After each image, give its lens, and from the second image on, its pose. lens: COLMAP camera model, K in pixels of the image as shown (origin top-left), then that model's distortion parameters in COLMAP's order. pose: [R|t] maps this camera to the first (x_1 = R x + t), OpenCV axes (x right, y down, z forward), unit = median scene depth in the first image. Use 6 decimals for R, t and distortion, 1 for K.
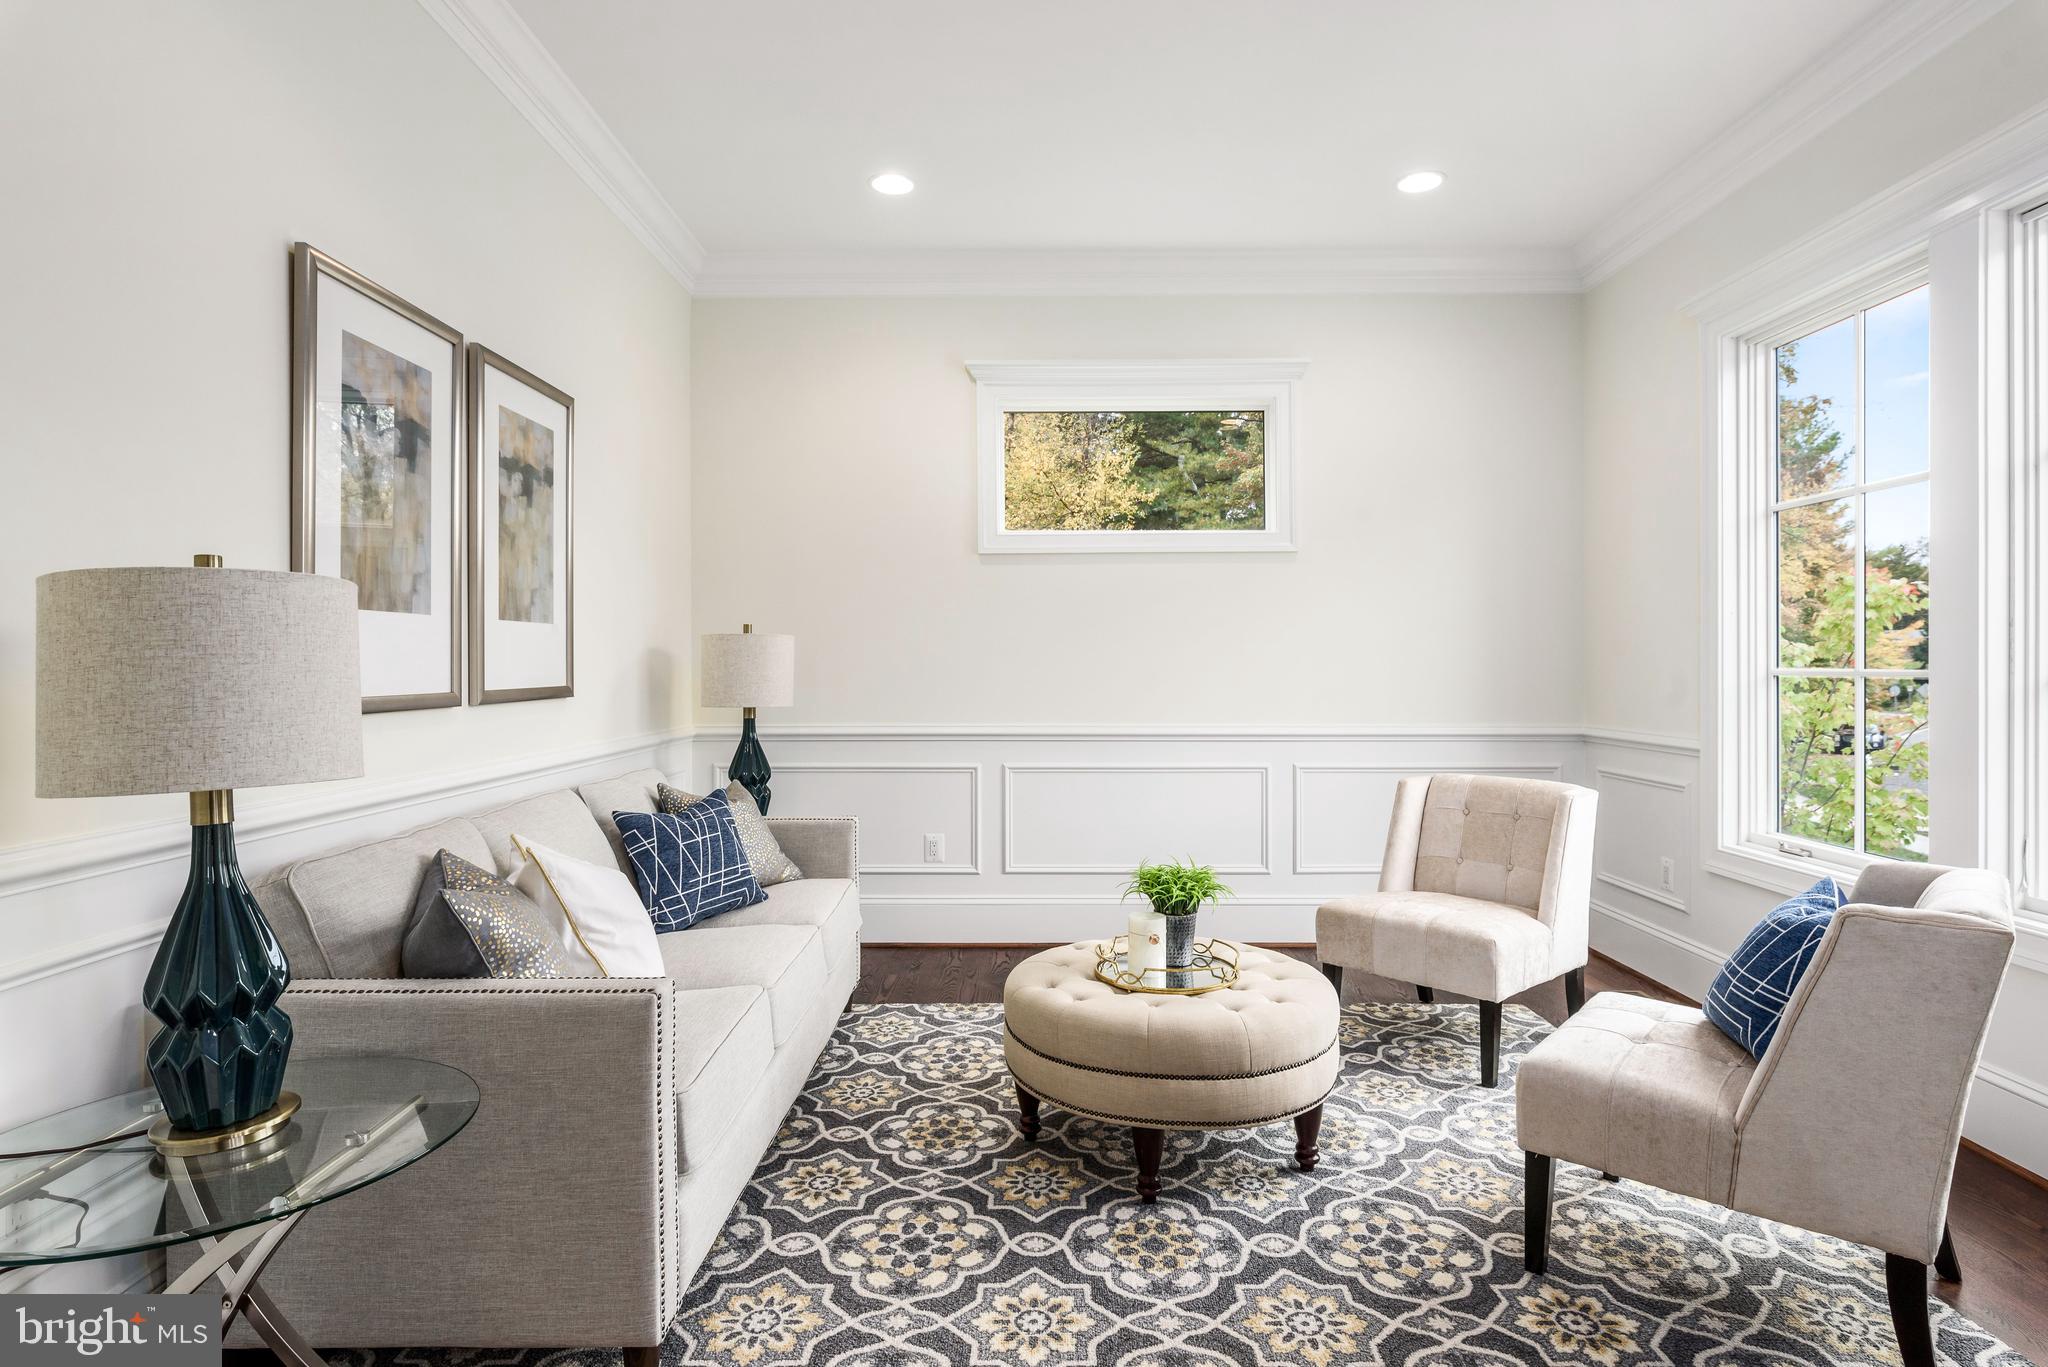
lens RADIAL K [[1080.5, 0, 1034.1], [0, 1080.5, 674.4], [0, 0, 1]] dist [0.001218, -0.003049]
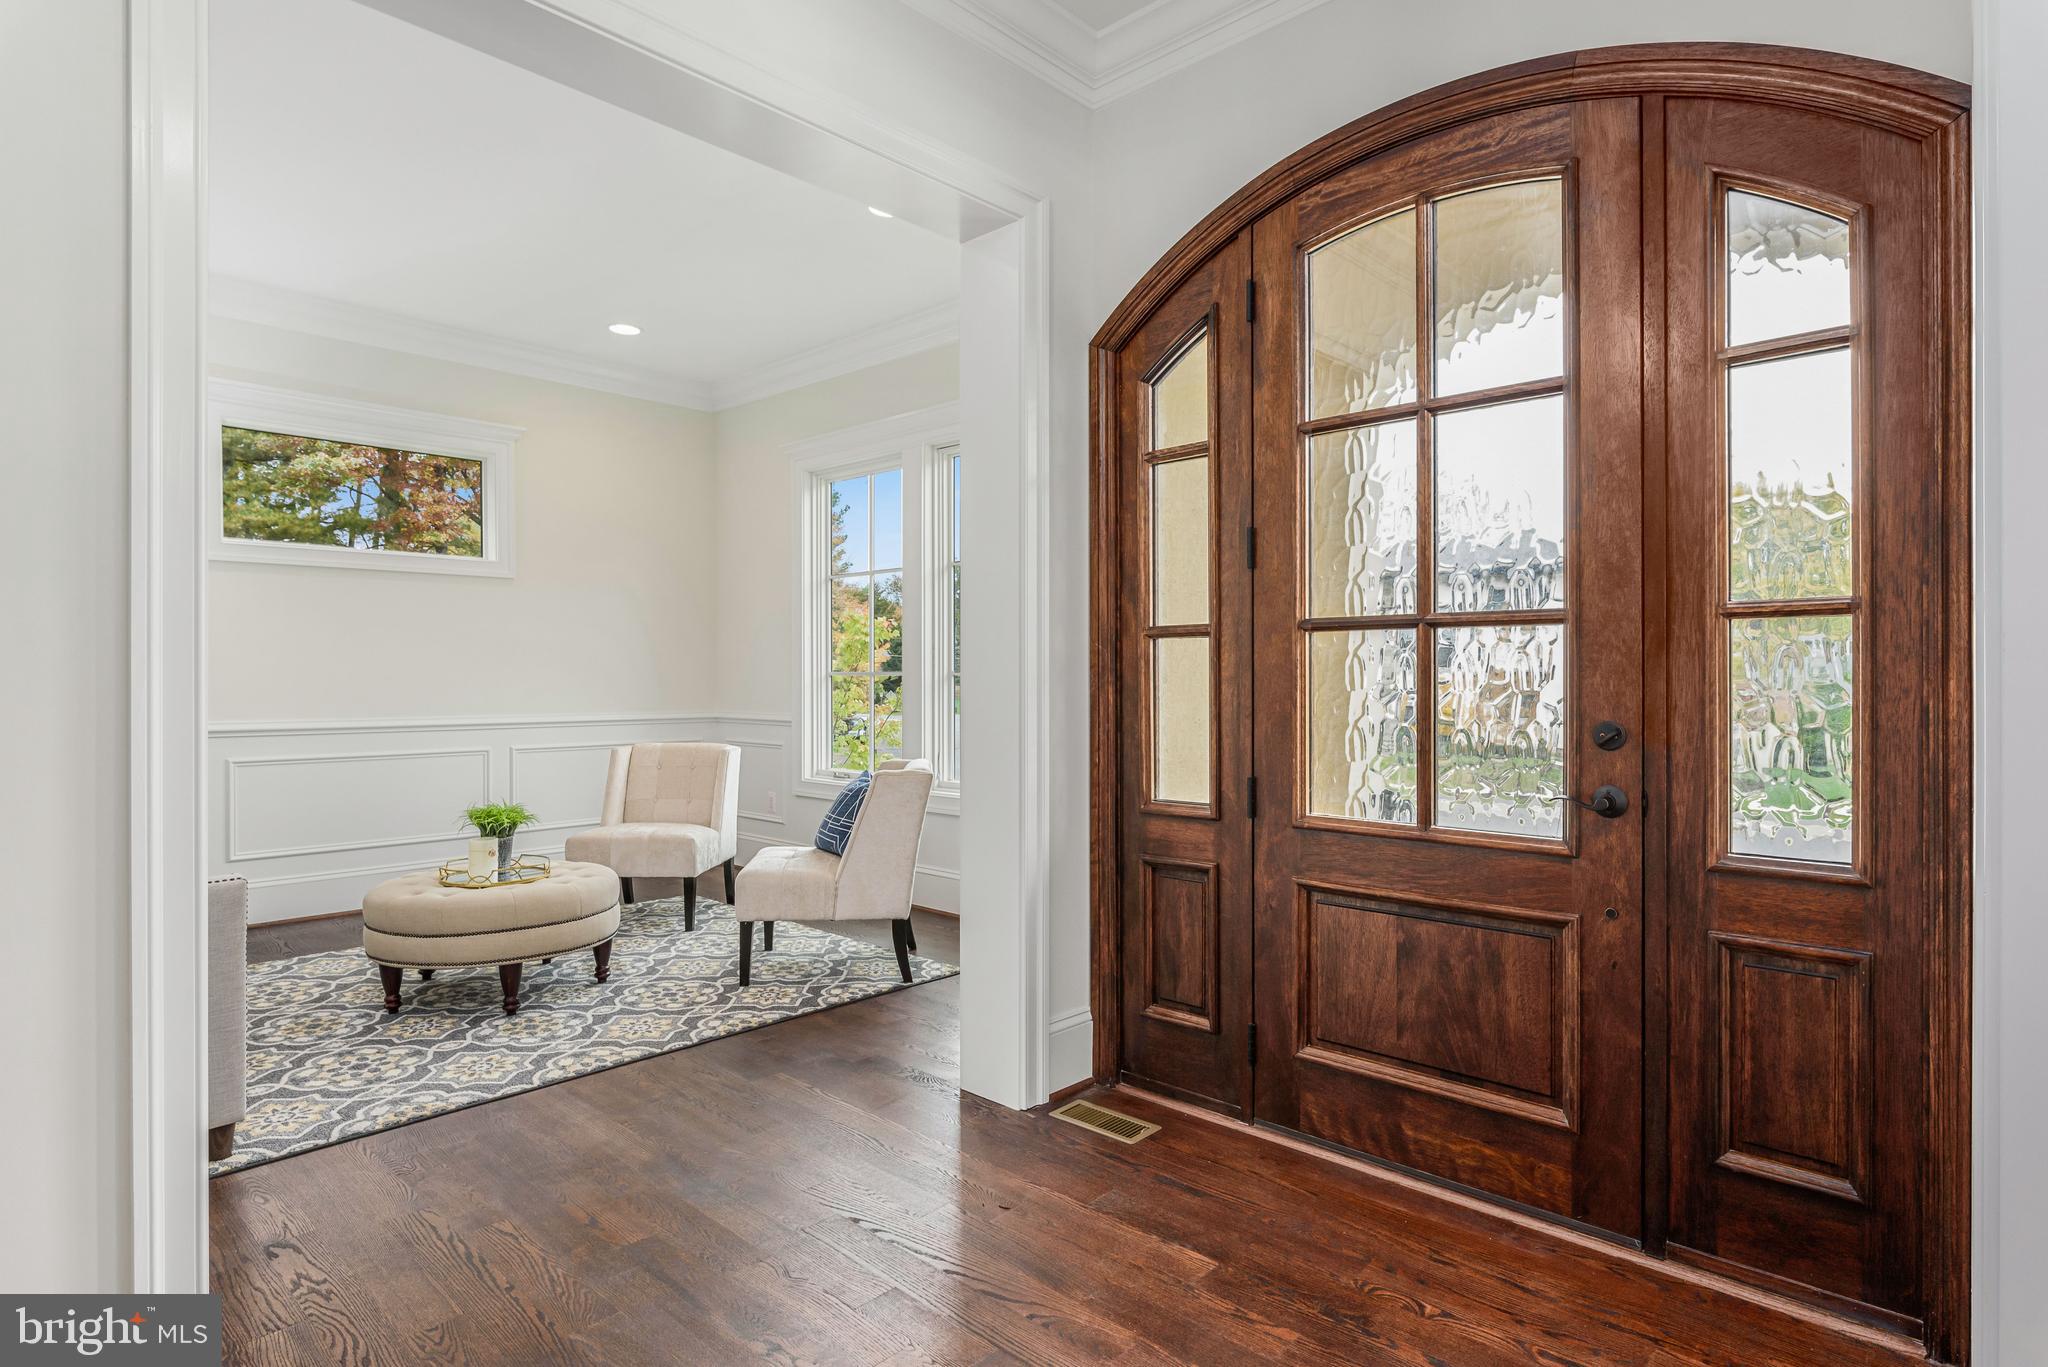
lens RADIAL K [[1080.5, 0, 1034.1], [0, 1080.5, 674.4], [0, 0, 1]] dist [0.001218, -0.003049]
pose [[0.681025, 0.002761, 0.732255, -0.522802], [0.004261, 0.999961, -0.007733, 0.021705], [-0.732248, 0.008387, 0.680986, -0.601288]]
